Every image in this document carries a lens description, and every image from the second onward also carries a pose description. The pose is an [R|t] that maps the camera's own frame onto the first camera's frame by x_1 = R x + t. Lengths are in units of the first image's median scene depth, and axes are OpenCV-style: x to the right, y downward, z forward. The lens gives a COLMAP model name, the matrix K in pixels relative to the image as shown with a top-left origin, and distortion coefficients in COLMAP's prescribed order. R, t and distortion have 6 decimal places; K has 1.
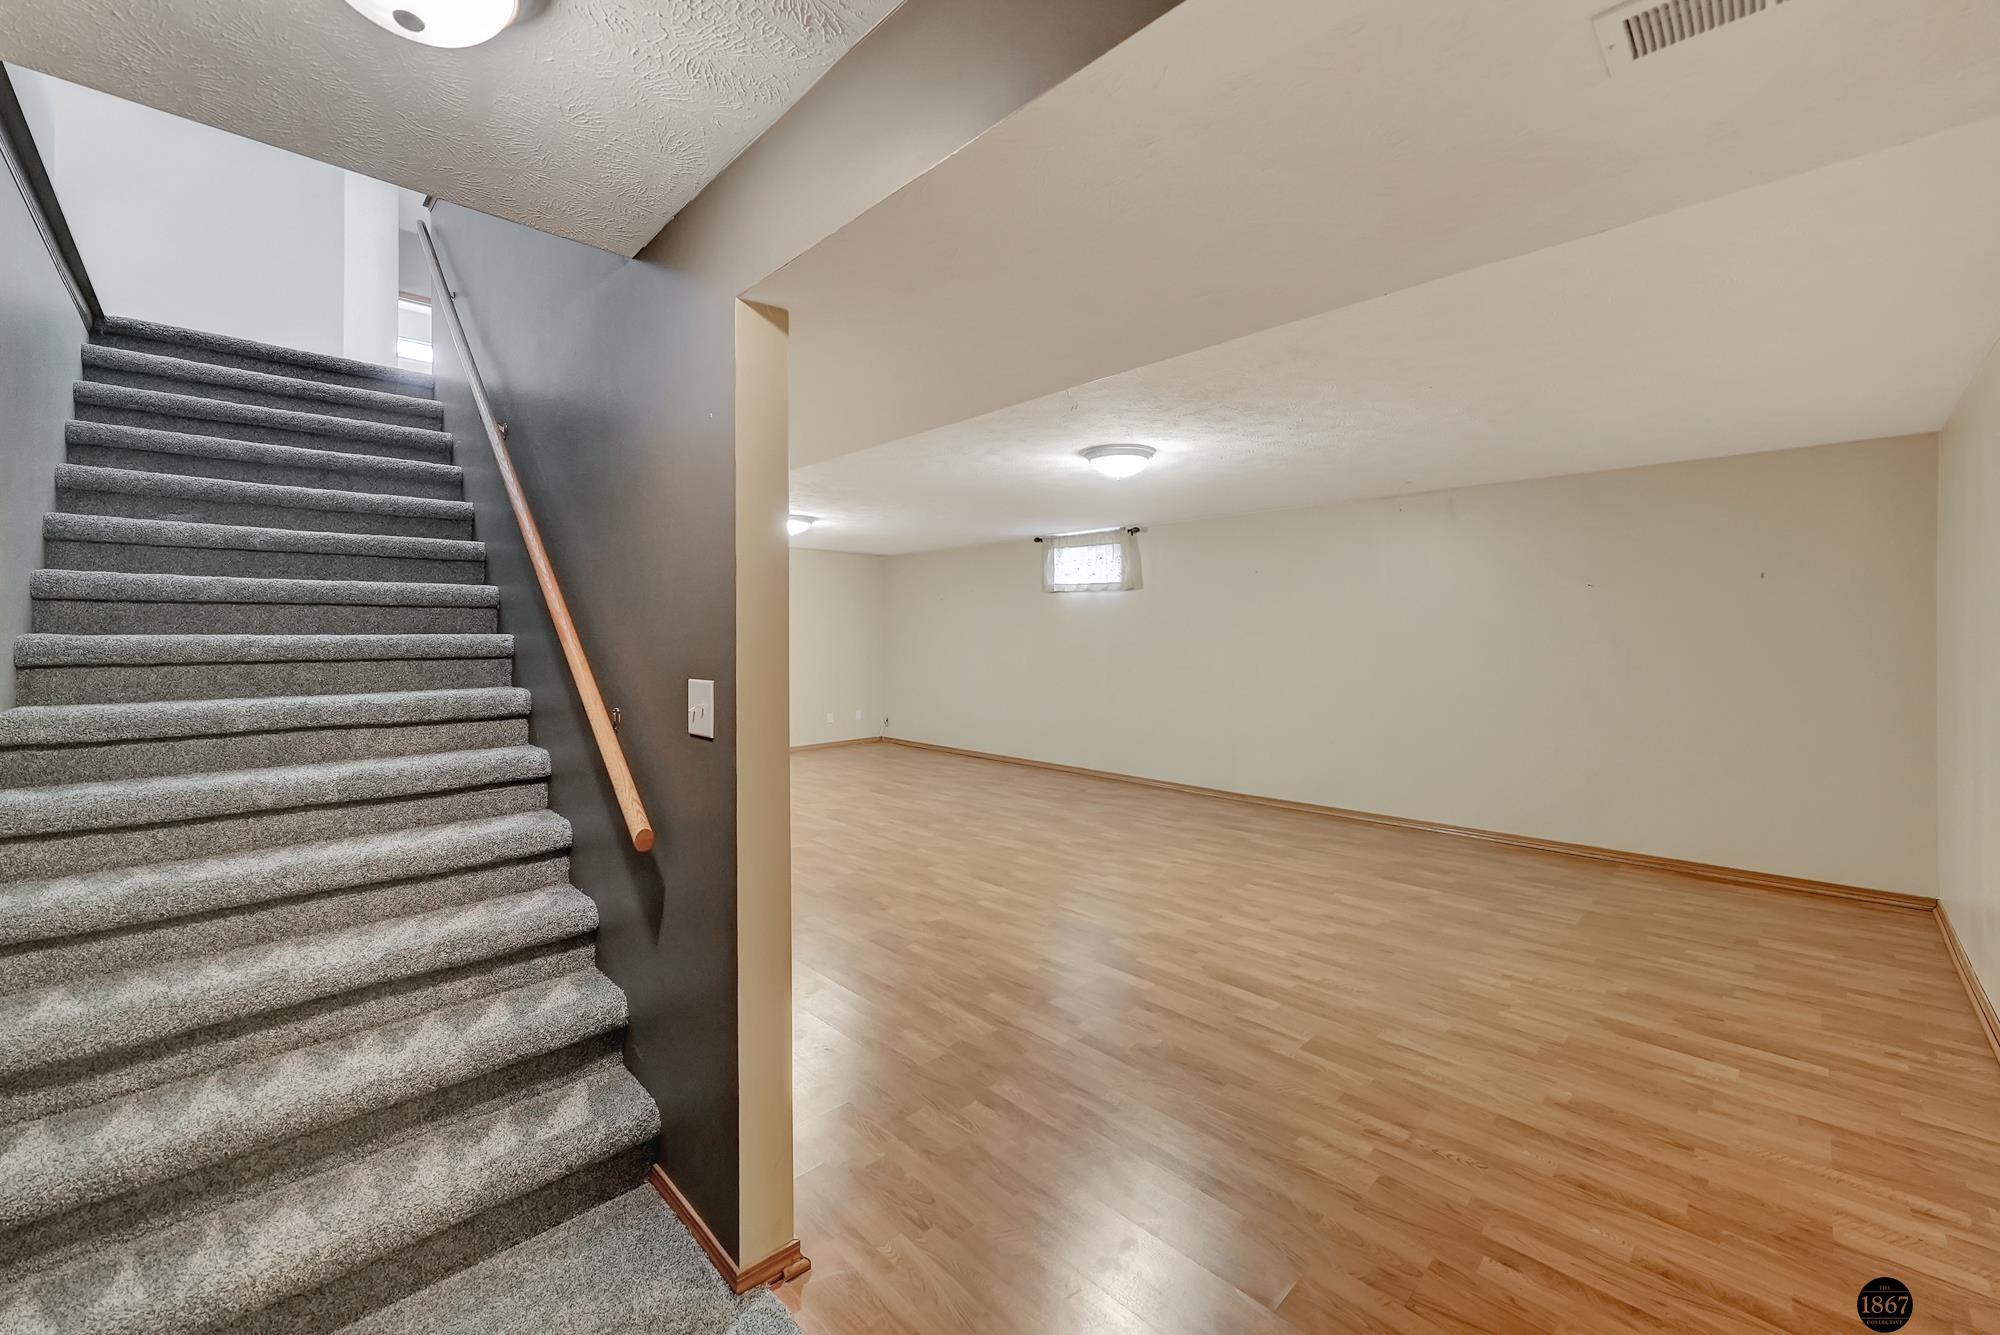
lens RADIAL K [[797.7, 0, 1000.0], [0, 797.7, 634.0], [0, 0, 1]] dist [-0.000533, -0.000223]
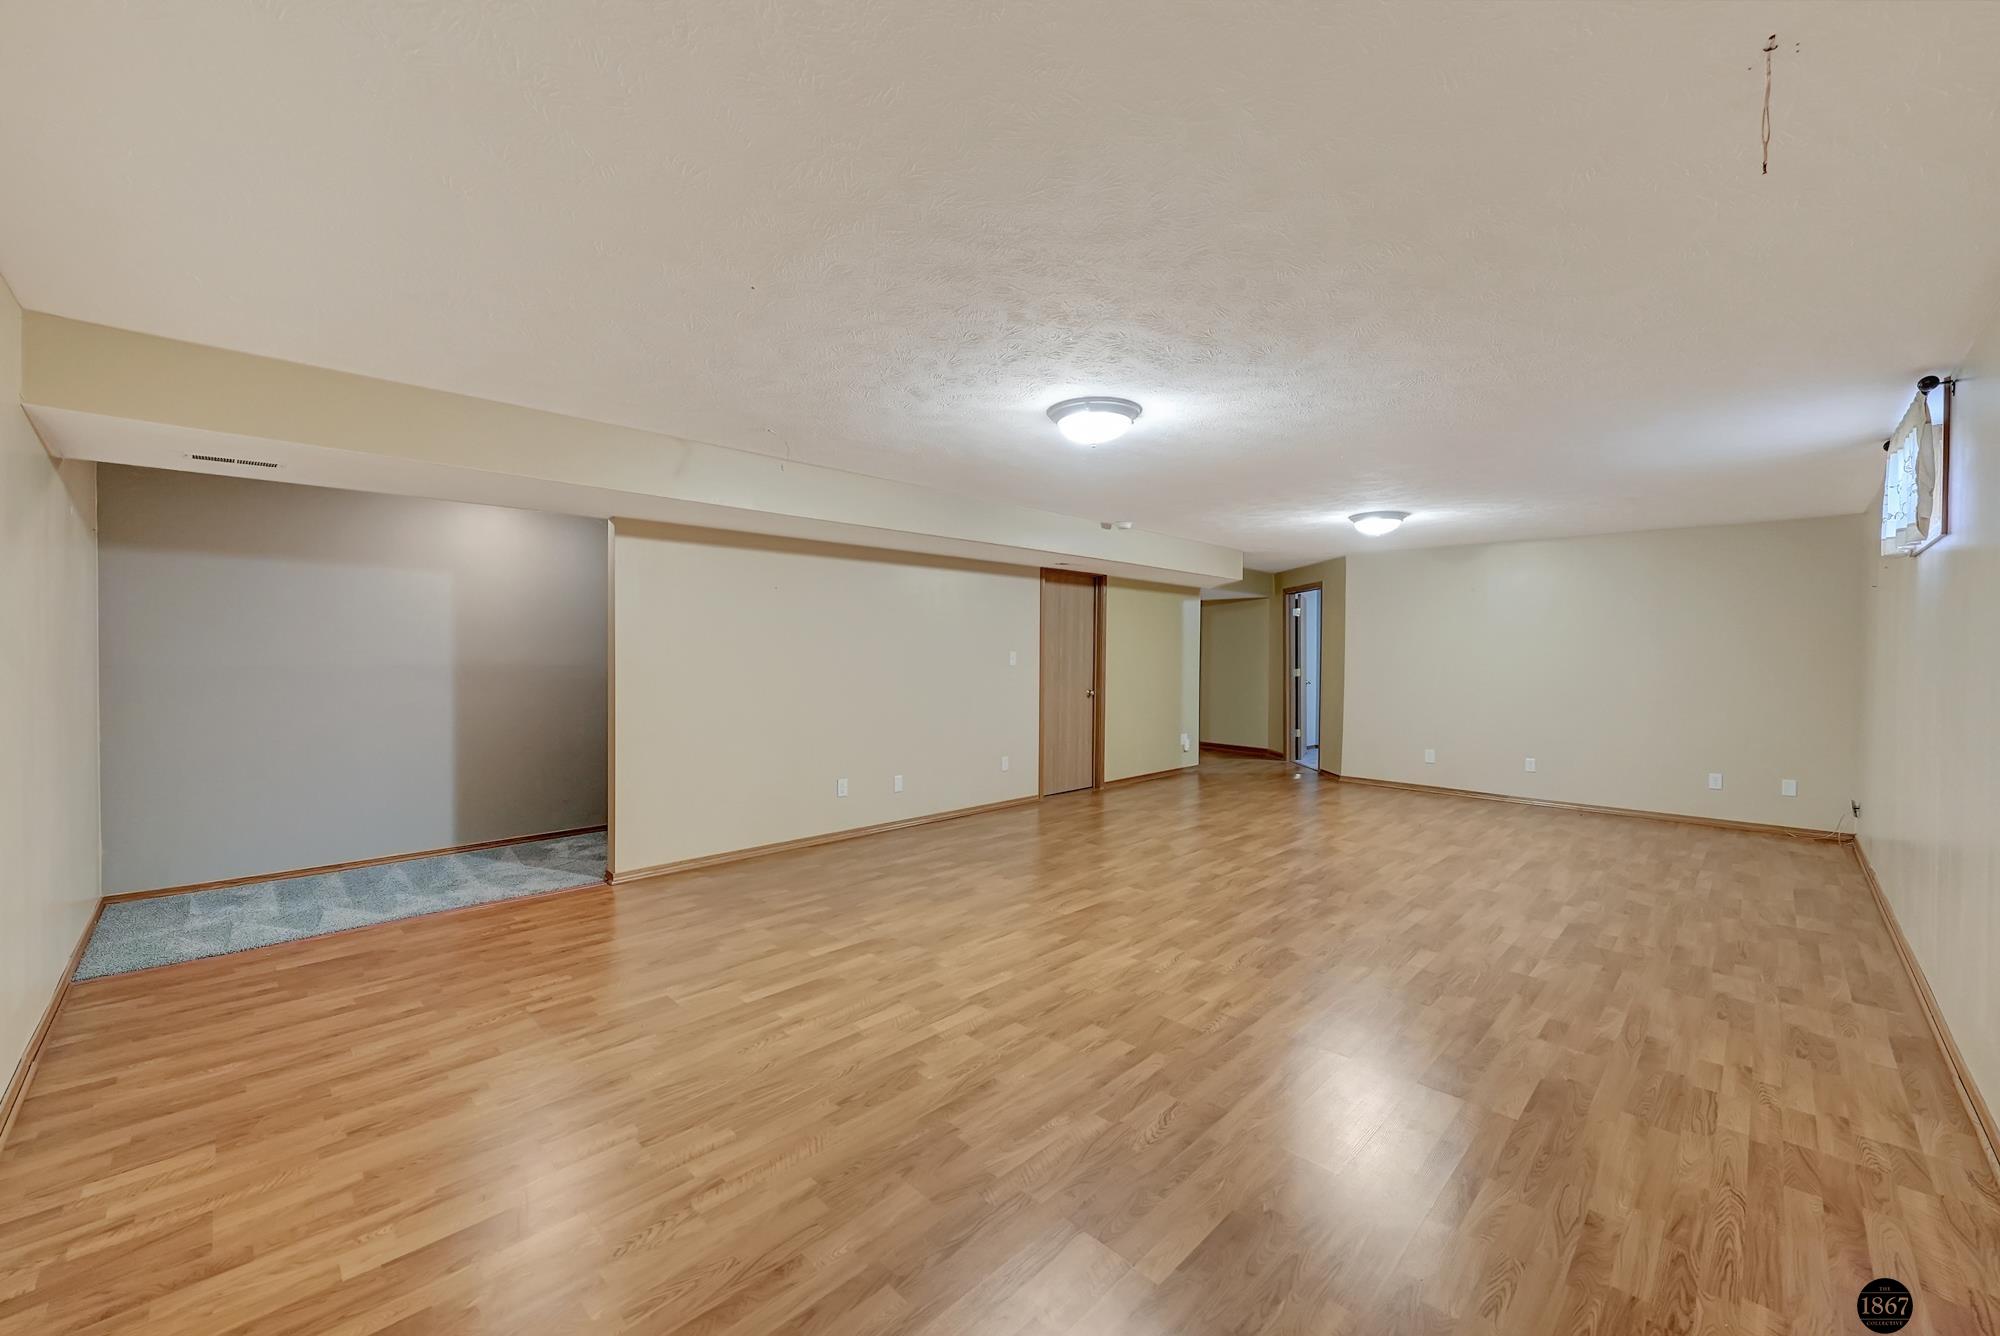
lens RADIAL K [[775.4, 0, 1008.8], [0, 775.4, 700.6], [0, 0, 1]] dist [-0.000891, 0.000291]
pose [[0.014768, 0.066813, -0.997656, 1.031208], [-0.010914, 0.997716, 0.066655, 0.004562], [0.999831, 0.009904, 0.015463, 1.024779]]
